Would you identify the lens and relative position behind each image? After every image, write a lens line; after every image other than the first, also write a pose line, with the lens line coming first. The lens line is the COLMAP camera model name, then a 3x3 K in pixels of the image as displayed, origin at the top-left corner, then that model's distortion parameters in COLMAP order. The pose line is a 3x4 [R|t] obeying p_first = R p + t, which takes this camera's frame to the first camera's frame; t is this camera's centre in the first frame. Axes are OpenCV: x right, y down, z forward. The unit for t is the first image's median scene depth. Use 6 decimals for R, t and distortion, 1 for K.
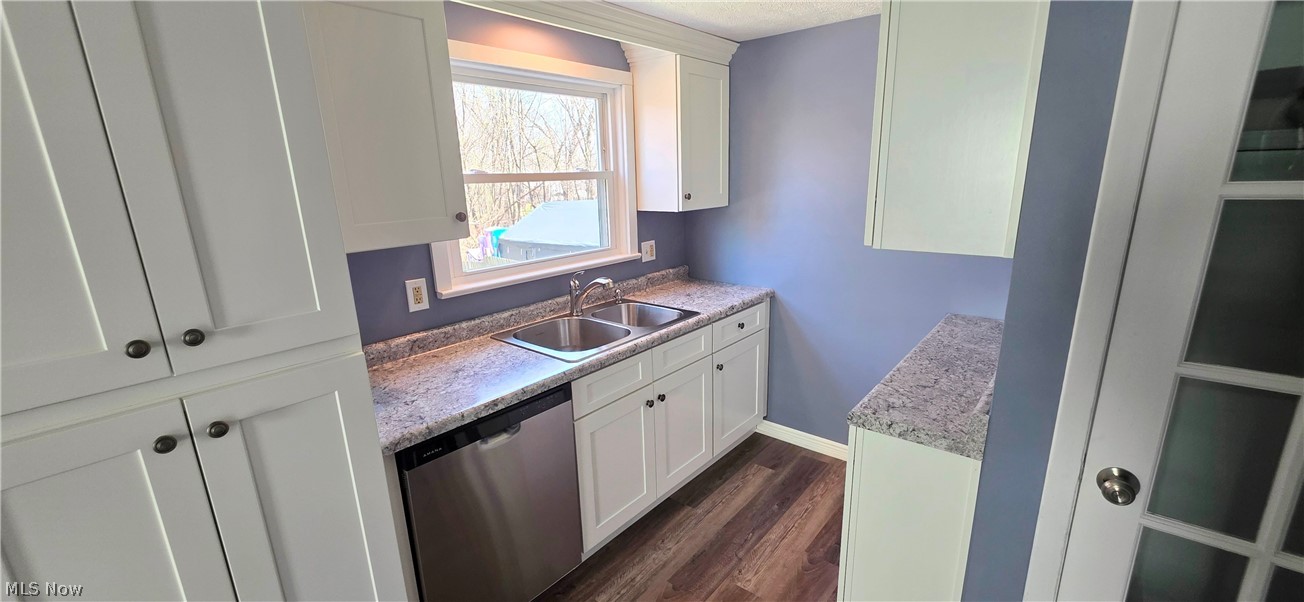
lens RADIAL K [[526.9, 0, 668.3], [0, 526.9, 306.9], [0, 0, 1]] dist [0.008339, -0.000129]
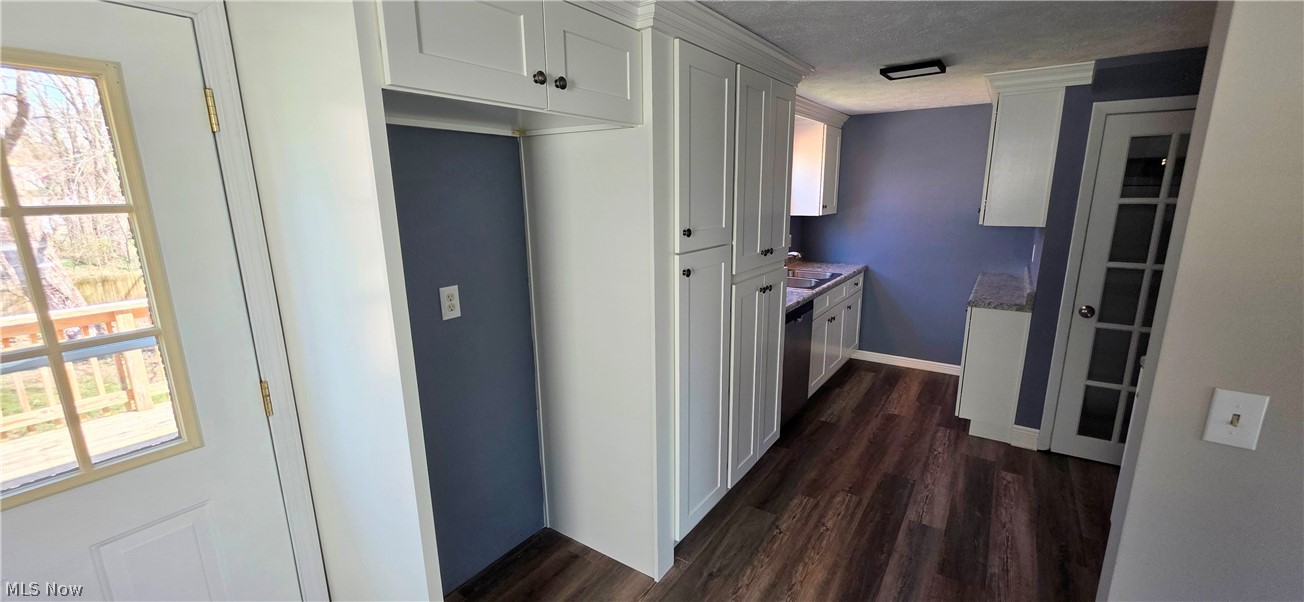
lens RADIAL K [[525.5, 0, 658.2], [0, 525.5, 307.6], [0, 0, 1]] dist [0.000435, 0.000044]
pose [[0.996675, -0.013620, 0.080338, -0.780228], [0.016262, 0.999345, -0.032317, 0.191922], [-0.079845, 0.033516, 0.996244, -0.752606]]
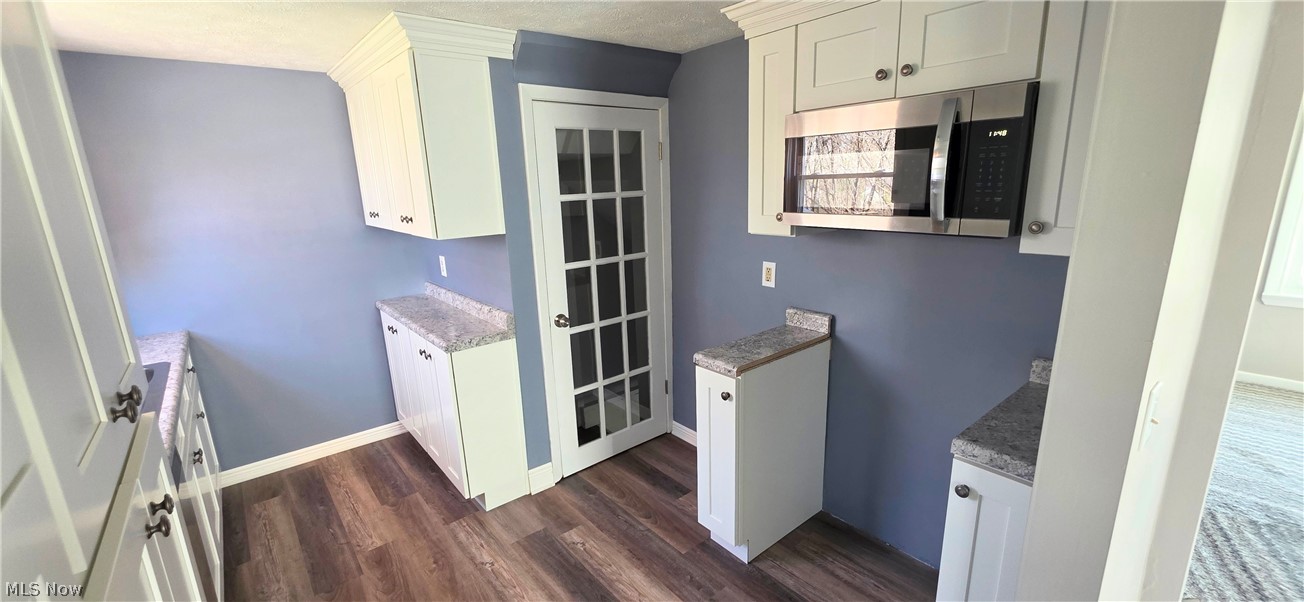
lens RADIAL K [[520.2, 0, 659.9], [0, 520.2, 305.0], [0, 0, 1]] dist [-0.001343, -0.000584]
pose [[0.187126, -0.222132, 0.956891, -0.682784], [0.273029, 0.947478, 0.166554, 0.000347], [-0.943631, 0.230092, 0.237946, 0.003039]]
